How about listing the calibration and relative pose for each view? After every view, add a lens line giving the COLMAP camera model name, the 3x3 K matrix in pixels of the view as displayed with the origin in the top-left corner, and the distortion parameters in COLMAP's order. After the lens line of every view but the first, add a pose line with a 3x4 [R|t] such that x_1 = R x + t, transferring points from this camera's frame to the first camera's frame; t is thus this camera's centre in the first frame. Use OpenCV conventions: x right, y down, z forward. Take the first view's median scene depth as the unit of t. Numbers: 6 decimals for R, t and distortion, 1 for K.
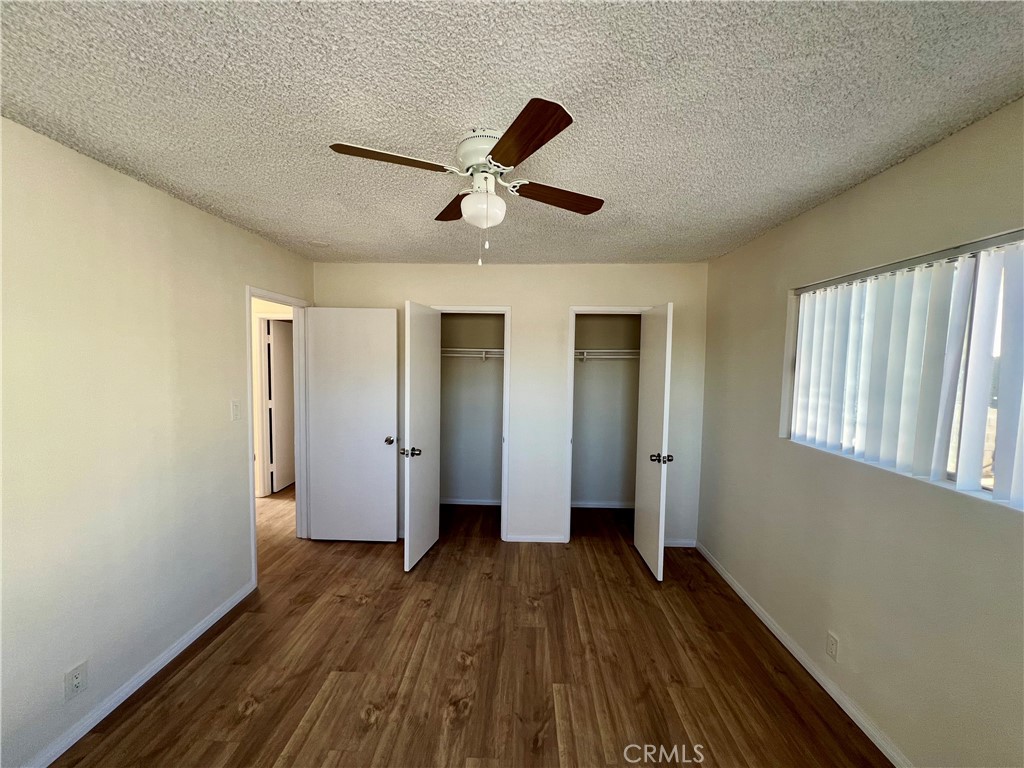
lens RADIAL K [[408.9, 0, 510.4], [0, 408.9, 388.0], [0, 0, 1]] dist [-0.002577, 0.000604]
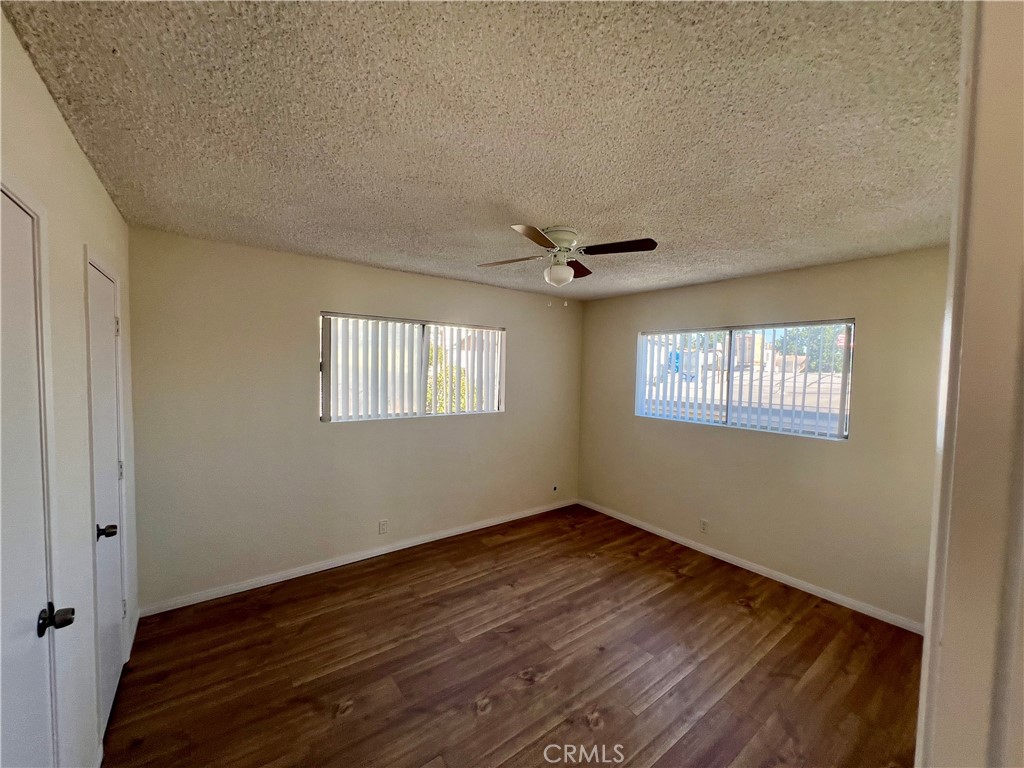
lens RADIAL K [[408.9, 0, 510.4], [0, 408.9, 388.0], [0, 0, 1]] dist [-0.002577, 0.000604]
pose [[-0.629549, -0.067204, 0.774049, -0.816083], [0.023490, 0.994150, 0.105419, -0.125808], [-0.776606, 0.084549, -0.624287, 1.497494]]
